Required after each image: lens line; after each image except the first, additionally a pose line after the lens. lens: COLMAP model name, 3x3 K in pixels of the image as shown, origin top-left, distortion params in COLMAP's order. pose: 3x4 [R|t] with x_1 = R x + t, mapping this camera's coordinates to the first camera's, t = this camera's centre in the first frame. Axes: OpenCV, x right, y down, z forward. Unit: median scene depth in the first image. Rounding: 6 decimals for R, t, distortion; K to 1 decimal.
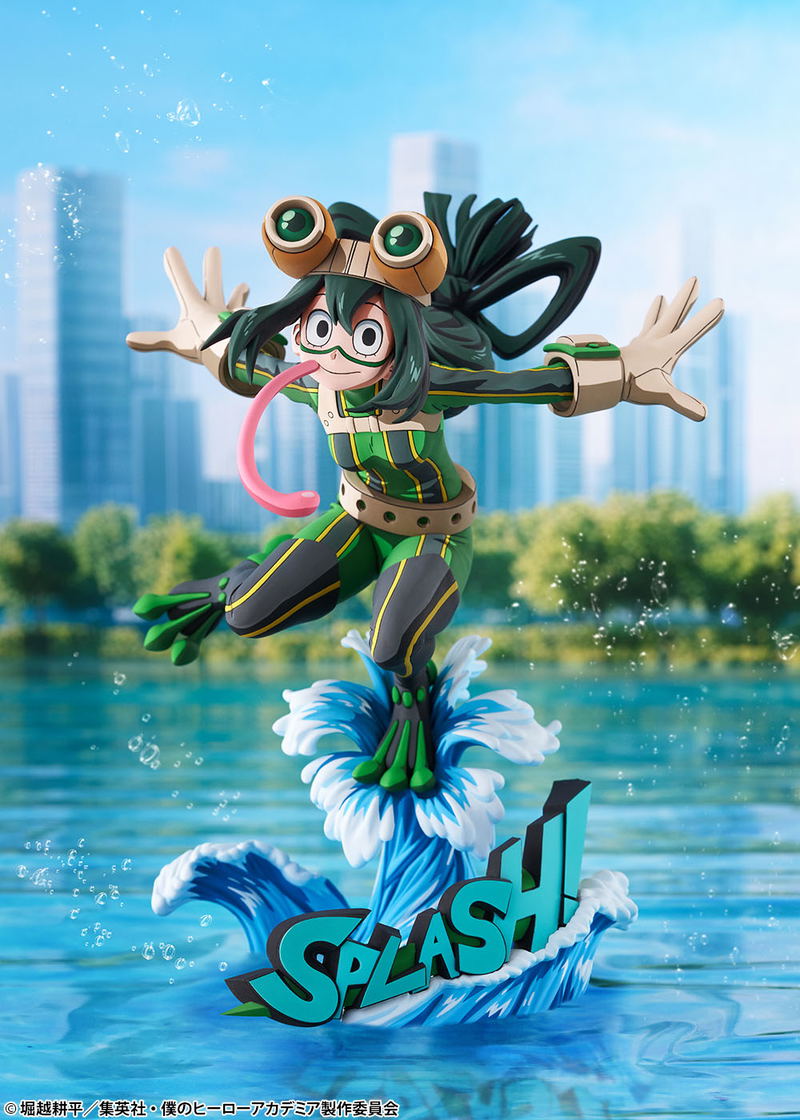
lens RADIAL K [[3379.5, 0, 402.1], [0, 3379.5, 530.1], [0, 0, 1]] dist [-0.059773, 0.103703]
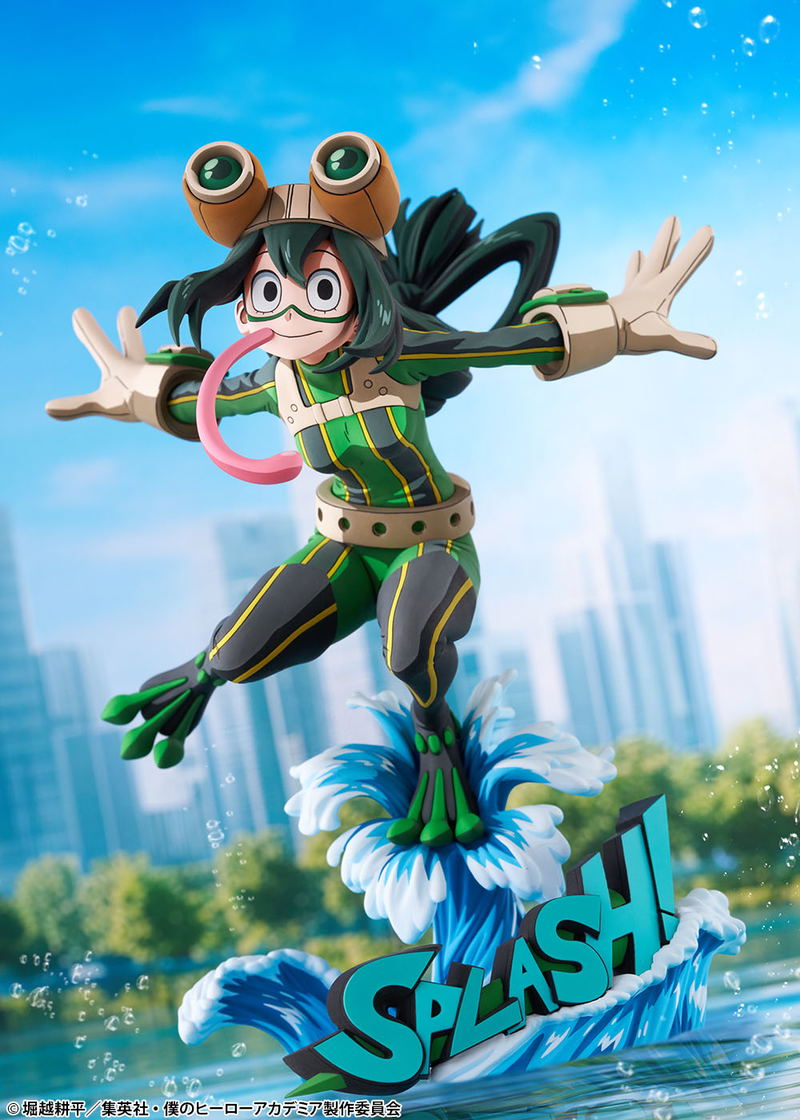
lens RADIAL K [[3335.2, 0, 400.0], [0, 3335.2, 560.0], [0, 0, 1]] dist [-0.098758, -0.940651]
pose [[0.985064, -0.165792, 0.046494, -0.038818], [0.170977, 0.973766, -0.150155, 0.130703], [-0.020380, 0.155862, 0.987569, 0.155177]]
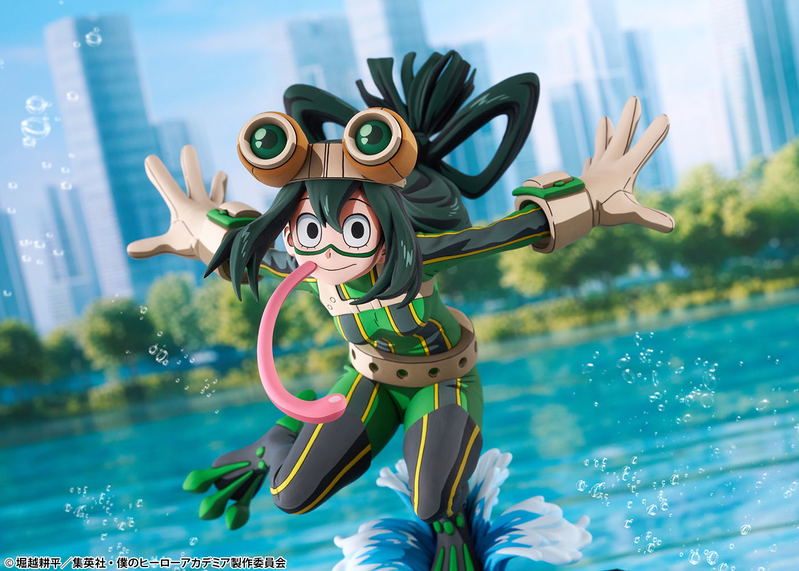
lens RADIAL K [[2410.9, 0, 399.5], [0, 2410.9, 285.5], [0, 0, 1]] dist [-0.059773, 0.103703]
pose [[0.982331, -0.186873, -0.010220, 0.008433], [0.187151, 0.980691, 0.056740, -0.073966], [-0.000580, -0.057650, 0.998337, 0.230170]]
